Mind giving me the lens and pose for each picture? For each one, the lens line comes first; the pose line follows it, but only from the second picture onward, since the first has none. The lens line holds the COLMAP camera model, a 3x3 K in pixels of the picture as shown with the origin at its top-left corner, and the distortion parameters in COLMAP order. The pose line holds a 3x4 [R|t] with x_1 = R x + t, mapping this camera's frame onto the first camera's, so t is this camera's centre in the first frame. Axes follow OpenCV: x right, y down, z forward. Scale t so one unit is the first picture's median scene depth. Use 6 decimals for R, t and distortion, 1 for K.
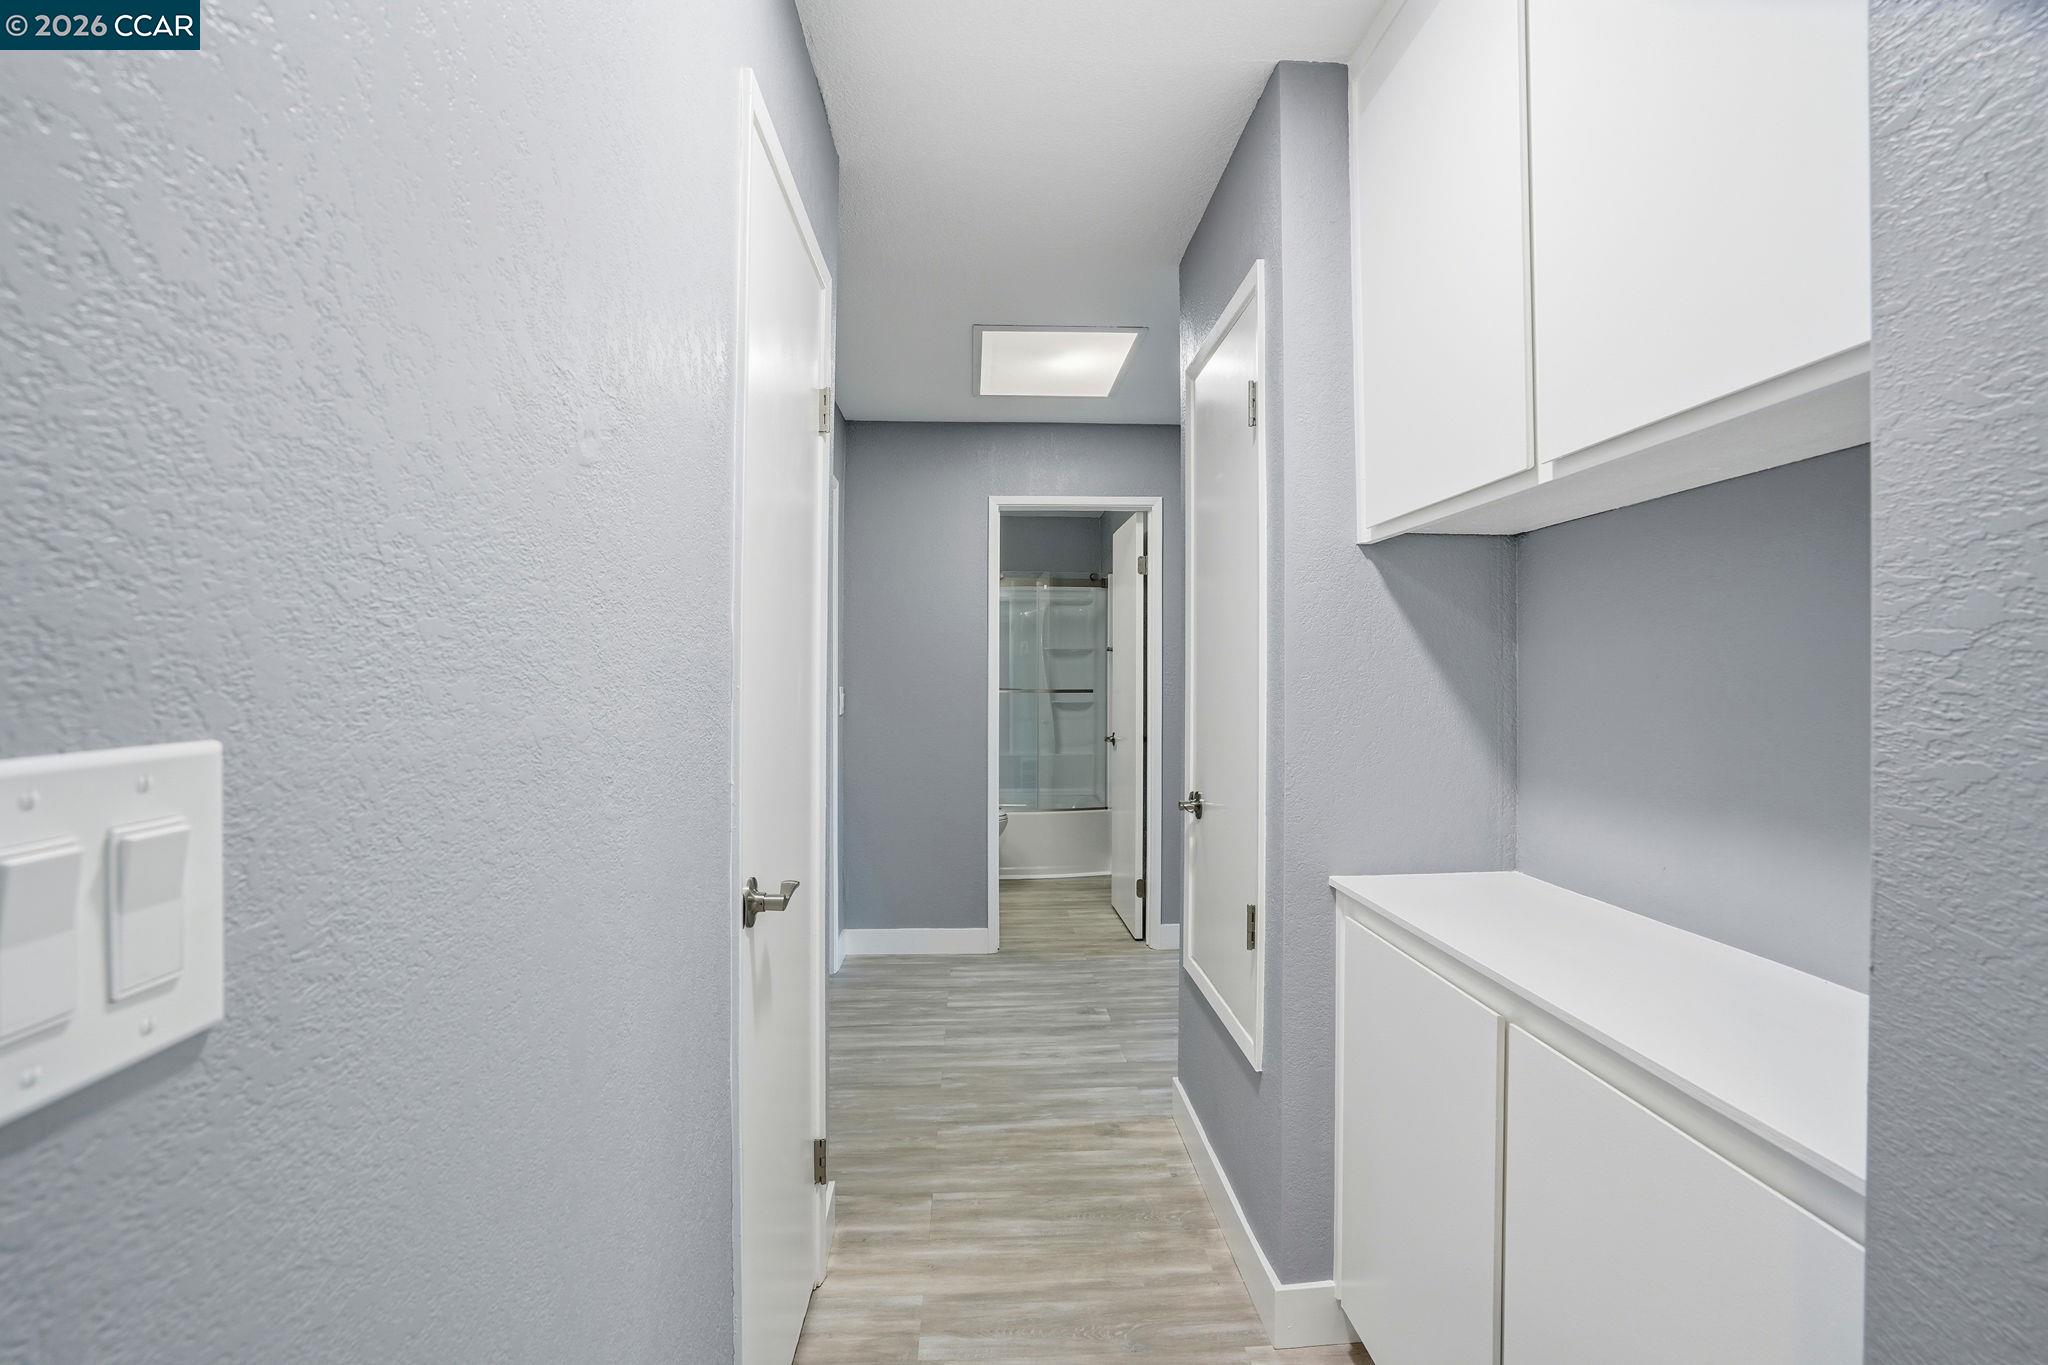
lens RADIAL K [[957.3, 0, 1020.4], [0, 957.3, 667.2], [0, 0, 1]] dist [-0.046802, 0.015809]
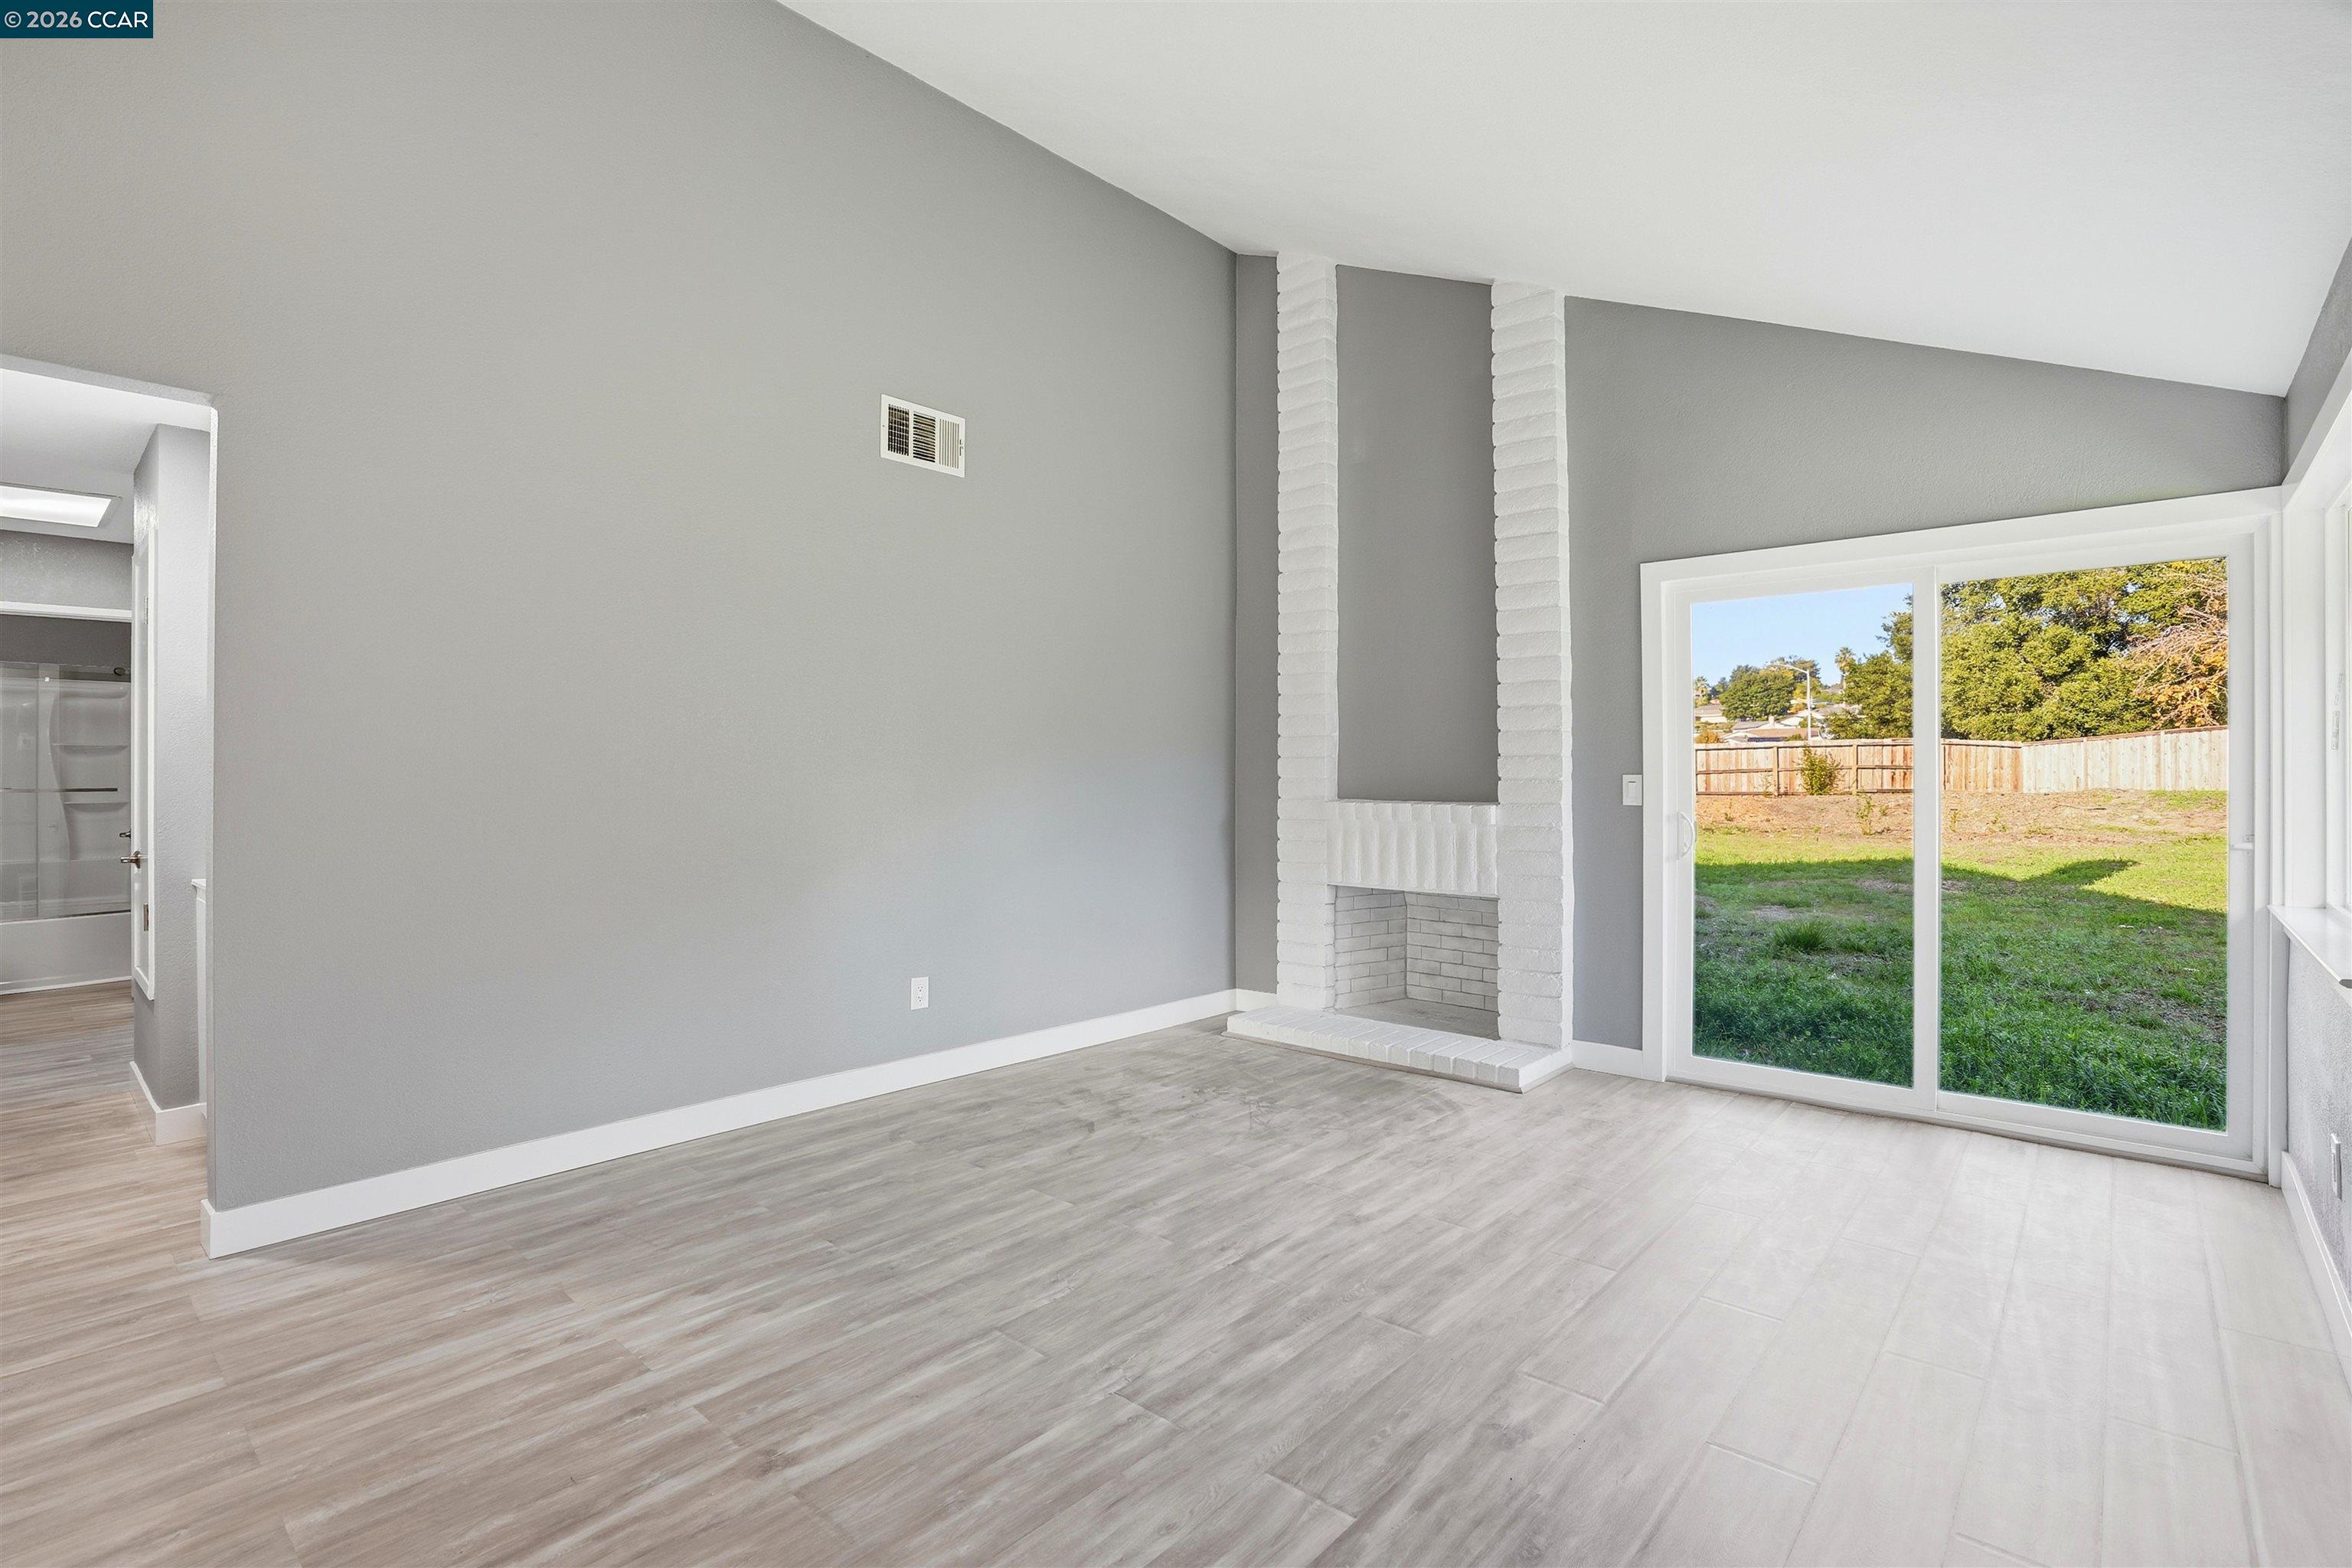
lens RADIAL K [[1105.4, 0, 1180.4], [0, 1105.4, 755.1], [0, 0, 1]] dist [-0.059901, 0.021024]
pose [[0.691898, -0.001004, 0.721994, 0.046092], [0.004210, 0.999988, -0.002644, -0.001559], [-0.721983, 0.004869, 0.691894, -0.513856]]
